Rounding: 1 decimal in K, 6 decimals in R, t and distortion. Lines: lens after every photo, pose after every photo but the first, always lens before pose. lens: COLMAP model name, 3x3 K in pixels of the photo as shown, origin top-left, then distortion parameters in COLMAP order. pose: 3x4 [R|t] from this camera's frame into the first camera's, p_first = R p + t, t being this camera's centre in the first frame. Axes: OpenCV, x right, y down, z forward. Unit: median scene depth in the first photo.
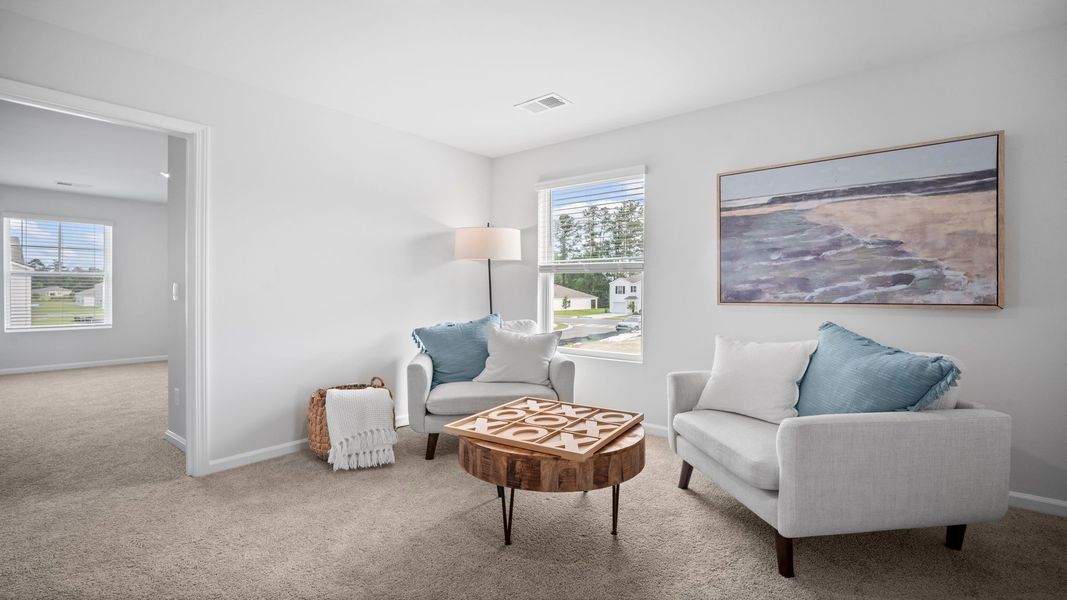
lens RADIAL K [[472.7, 0, 540.1], [0, 472.7, 297.3], [0, 0, 1]] dist [-0.012526, 0.001259]
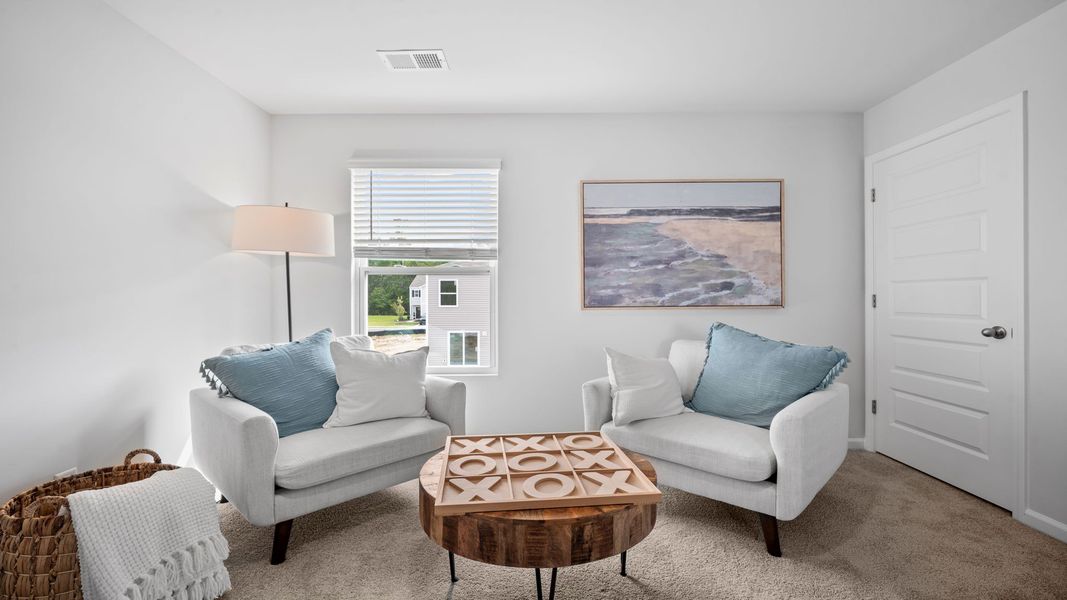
lens RADIAL K [[472.7, 0, 533.5], [0, 472.7, 297.0], [0, 0, 1]] dist [-0.012526, 0.001259]
pose [[0.785478, -0.006073, 0.618860, -0.389934], [0.012477, 0.999904, -0.006024, -0.007531], [-0.618764, 0.012454, 0.785478, 0.314411]]
